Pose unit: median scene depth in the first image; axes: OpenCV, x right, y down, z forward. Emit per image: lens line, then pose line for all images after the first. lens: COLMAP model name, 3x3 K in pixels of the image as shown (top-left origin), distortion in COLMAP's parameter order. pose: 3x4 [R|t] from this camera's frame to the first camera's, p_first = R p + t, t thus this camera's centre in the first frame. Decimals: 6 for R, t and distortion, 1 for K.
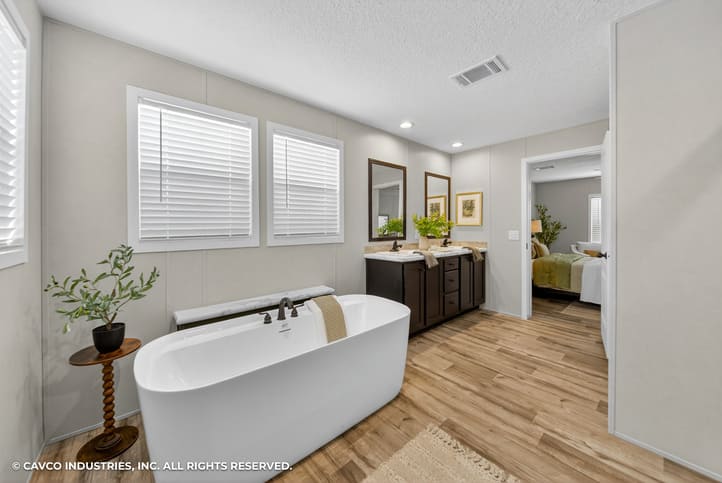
lens RADIAL K [[257.7, 0, 358.1], [0, 257.7, 220.8], [0, 0, 1]] dist [-0.003449, 0.000256]
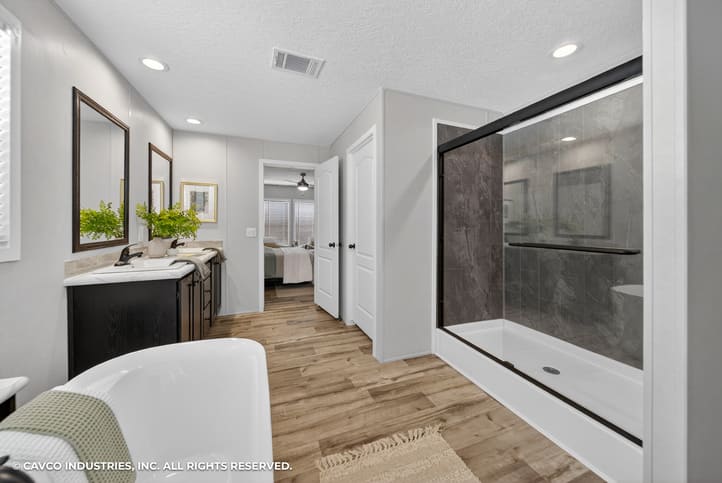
lens RADIAL K [[257.7, 0, 356.5], [0, 257.7, 221.4], [0, 0, 1]] dist [-0.003449, 0.000256]
pose [[0.352180, 0.013887, 0.935829, -0.309324], [-0.025446, 0.999662, -0.005258, 0.011812], [-0.935586, -0.021962, 0.352414, 0.407934]]
